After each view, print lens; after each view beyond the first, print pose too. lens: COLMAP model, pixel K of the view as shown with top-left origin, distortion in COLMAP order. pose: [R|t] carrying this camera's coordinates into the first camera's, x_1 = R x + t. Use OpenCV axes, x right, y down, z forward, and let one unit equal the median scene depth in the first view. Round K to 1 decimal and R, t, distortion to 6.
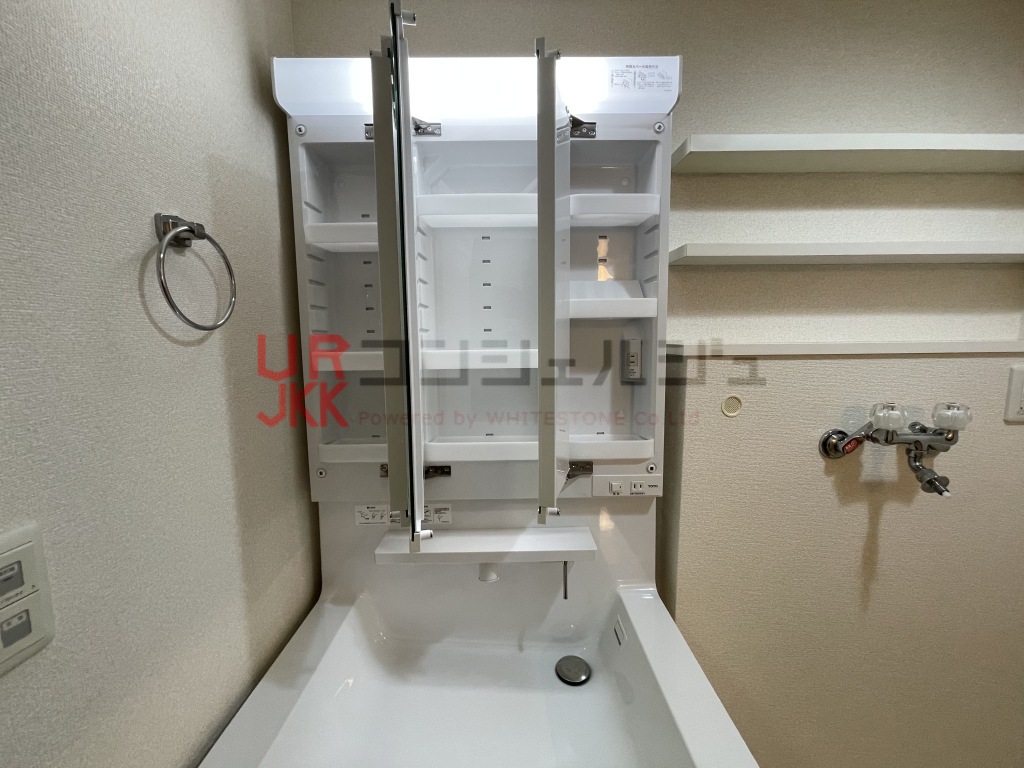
lens RADIAL K [[411.3, 0, 510.3], [0, 411.3, 377.0], [0, 0, 1]] dist [-0.003859, 0.000085]
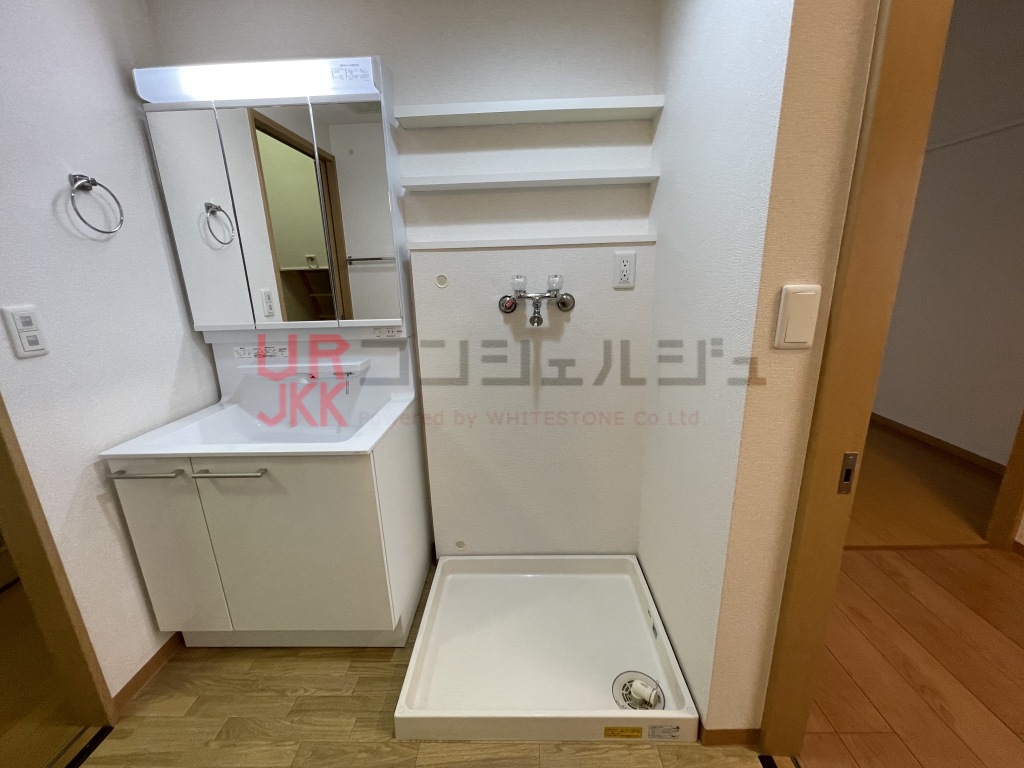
lens RADIAL K [[411.3, 0, 514.8], [0, 411.3, 379.1], [0, 0, 1]] dist [-0.003859, 0.000085]
pose [[0.999058, -0.008982, -0.042459, 1.038400], [0.015366, 0.988181, 0.152520, 0.245141], [0.040587, -0.153029, 0.987388, -0.785635]]
